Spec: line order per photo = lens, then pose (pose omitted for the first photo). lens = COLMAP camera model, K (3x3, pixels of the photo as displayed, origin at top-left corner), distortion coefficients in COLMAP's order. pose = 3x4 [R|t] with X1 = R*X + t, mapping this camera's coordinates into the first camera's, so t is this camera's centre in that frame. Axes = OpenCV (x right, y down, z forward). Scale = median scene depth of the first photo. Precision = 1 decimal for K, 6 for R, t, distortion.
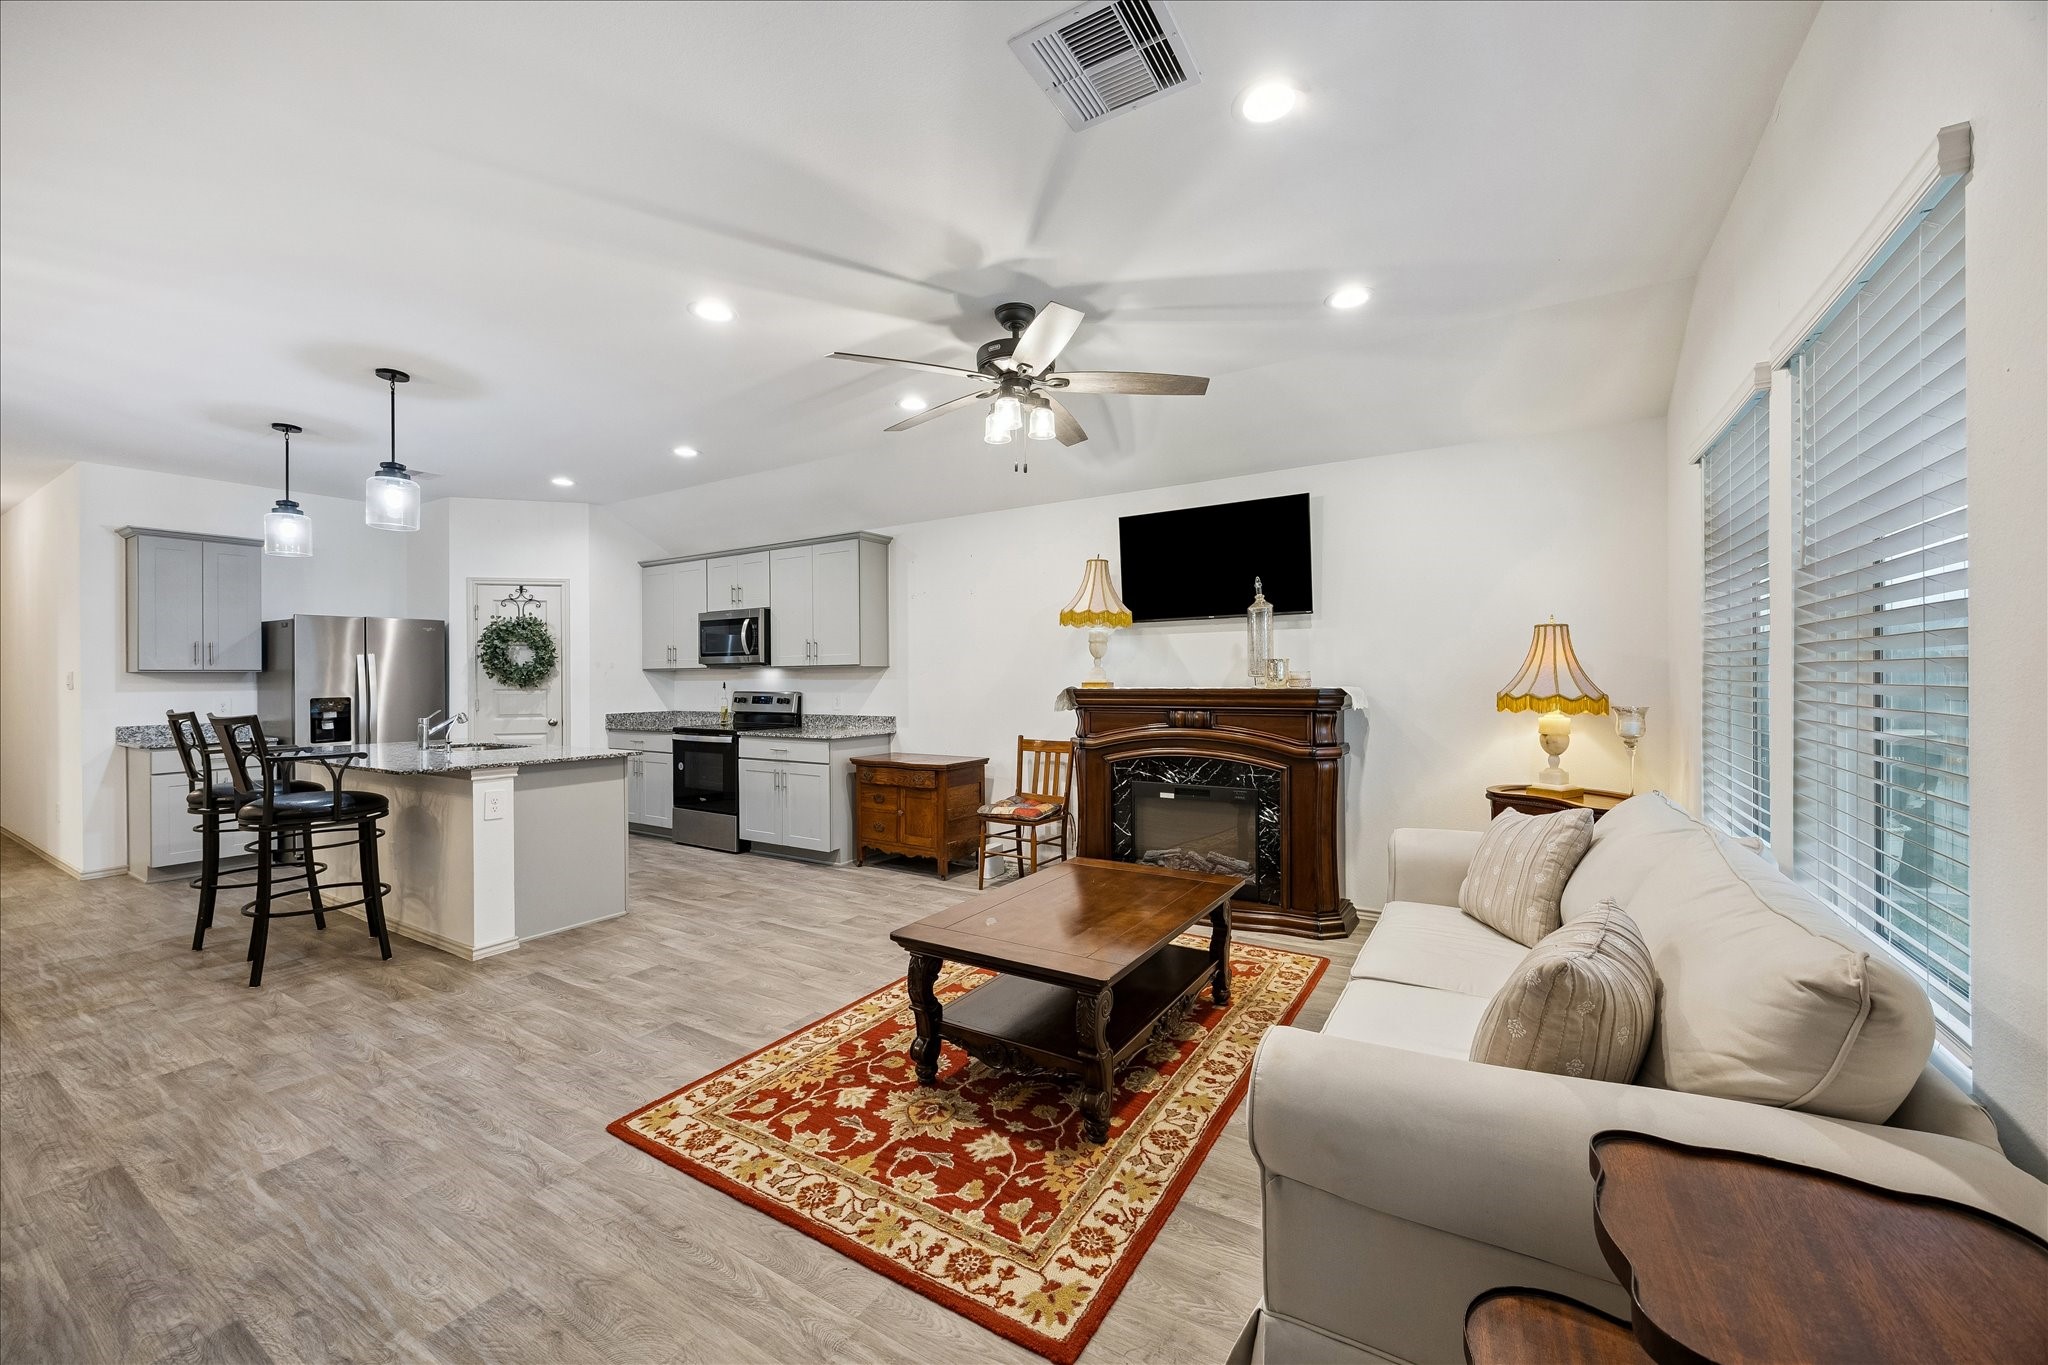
lens RADIAL K [[778.8, 0, 1042.1], [0, 778.8, 679.1], [0, 0, 1]] dist [-0.003741, -0.000163]
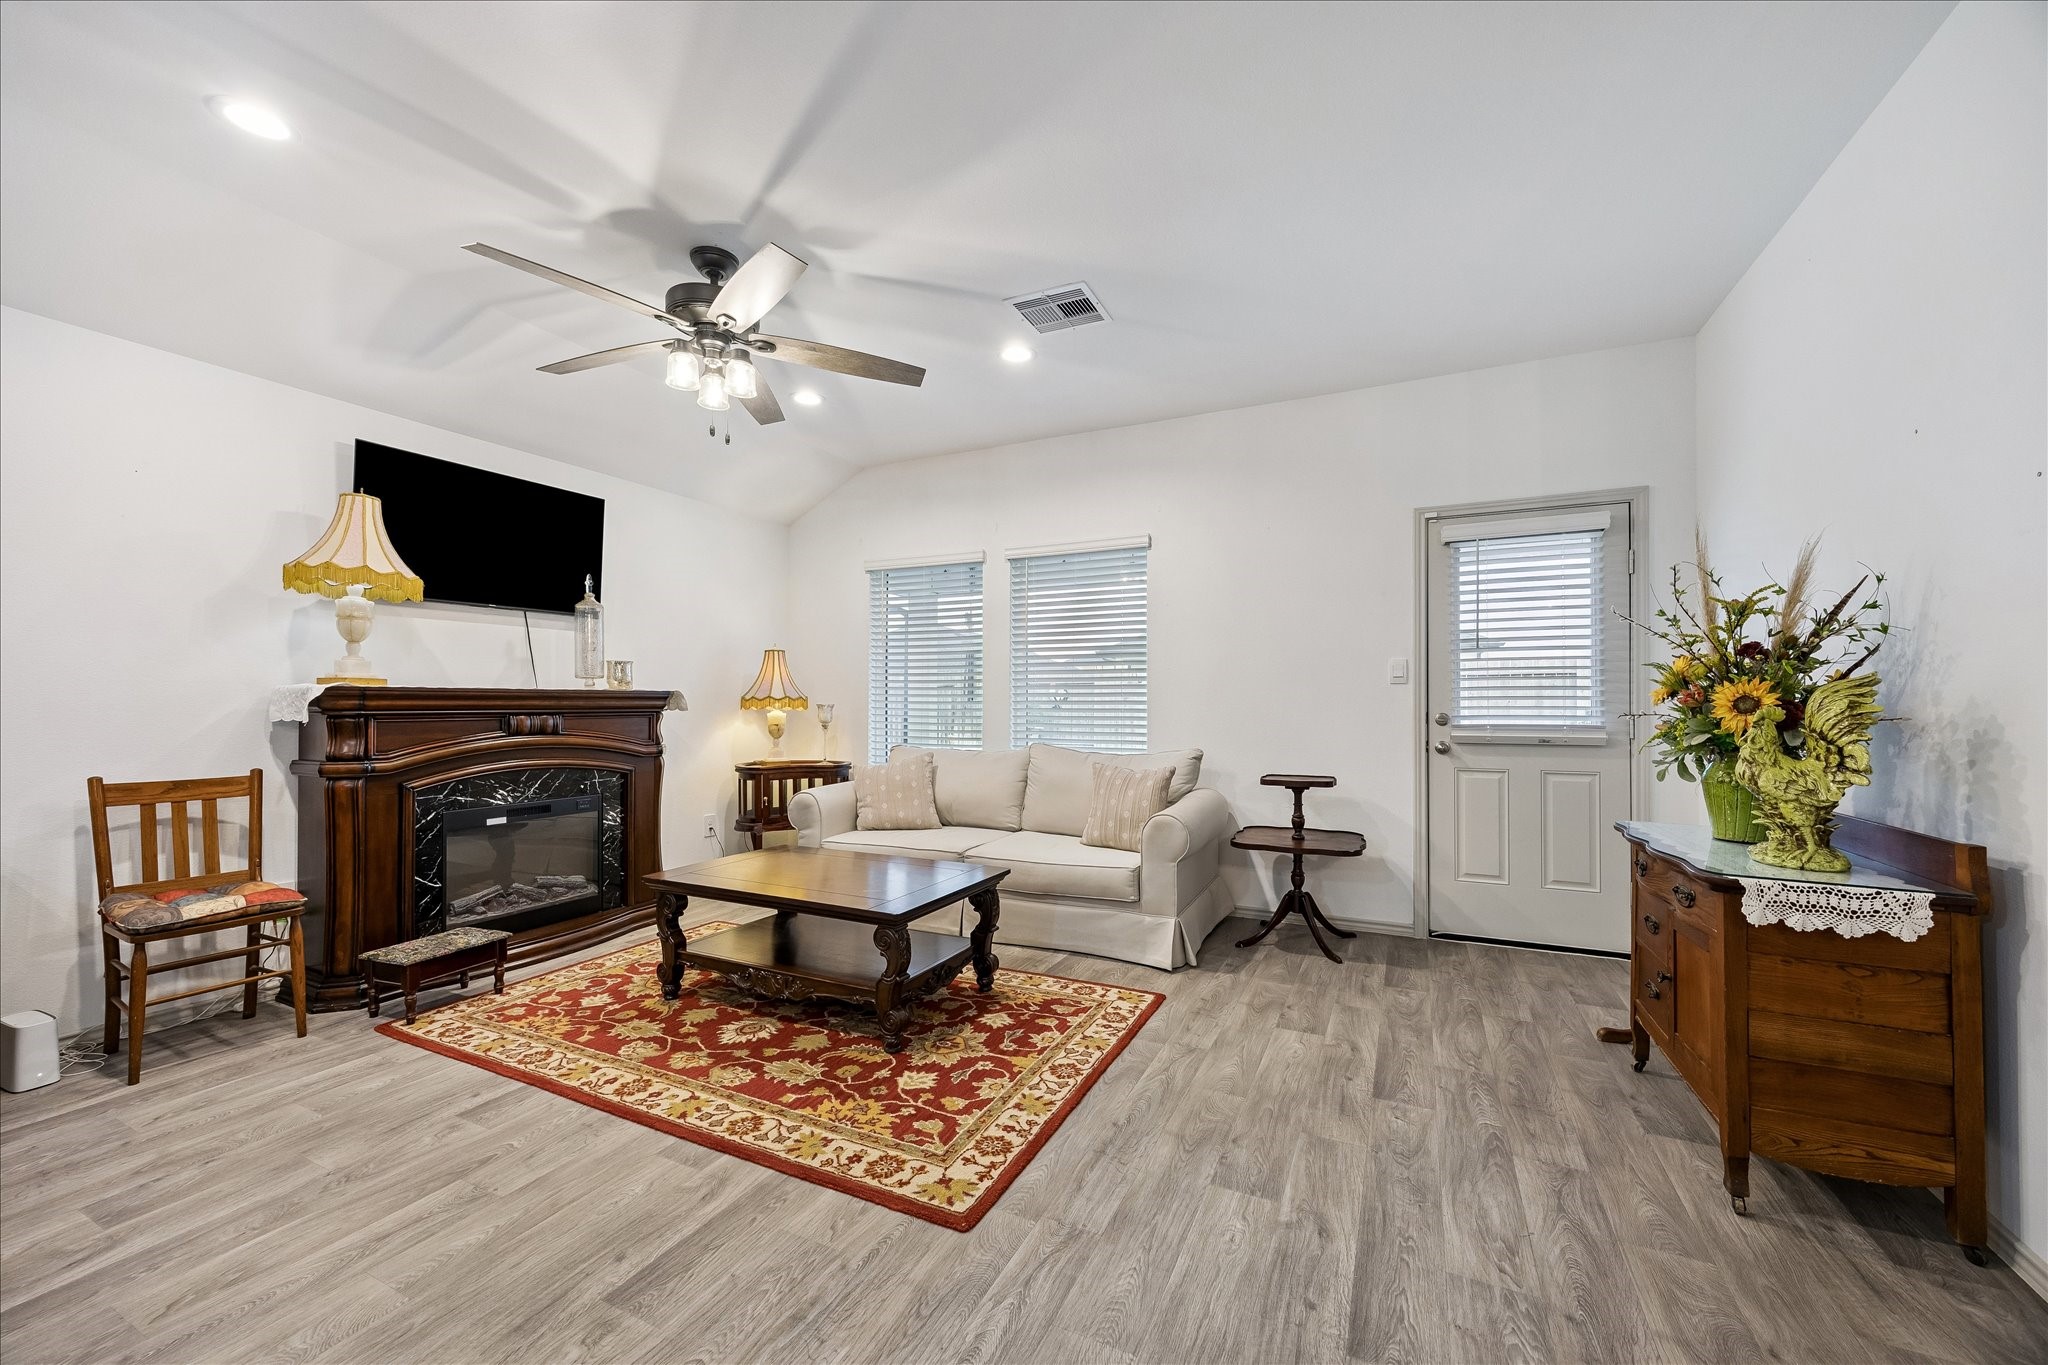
lens RADIAL K [[778.8, 0, 1023.5], [0, 778.8, 697.1], [0, 0, 1]] dist [-0.003741, -0.000163]
pose [[-0.076615, 0.014917, 0.996949, -1.119346], [0.004924, 0.999882, -0.014583, 0.057756], [-0.997049, 0.003791, -0.076679, 0.843070]]
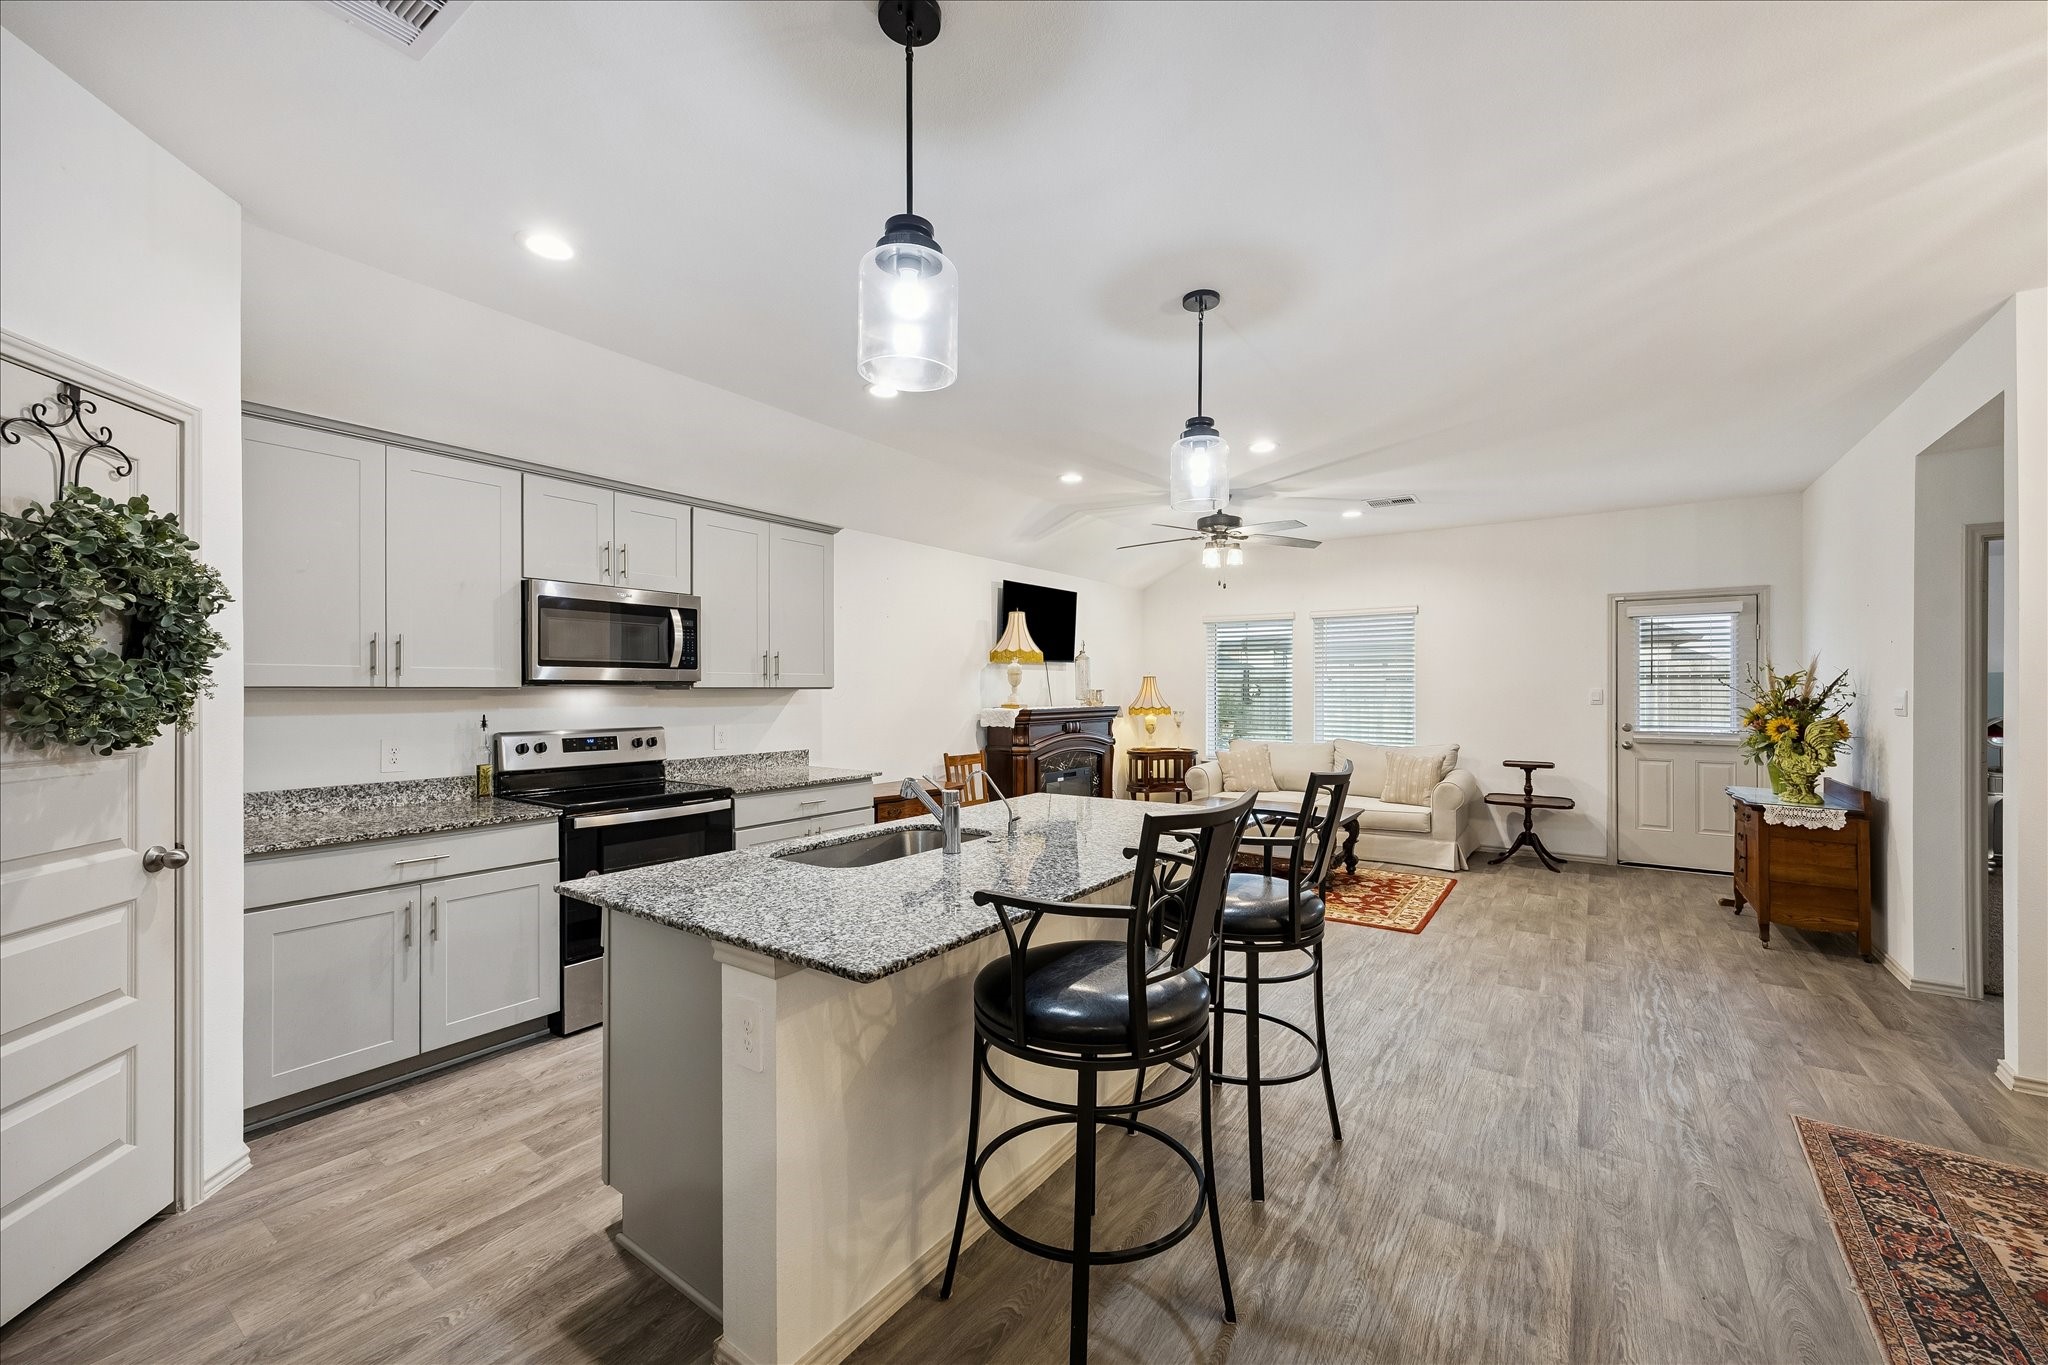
lens RADIAL K [[781.3, 0, 1033.1], [0, 781.3, 689.9], [0, 0, 1]] dist [0.004086, 0.000054]
pose [[0.083575, 0.007812, 0.996471, -2.190558], [0.003518, 0.999961, -0.008134, -0.017788], [-0.996495, 0.004185, 0.083545, 1.511059]]
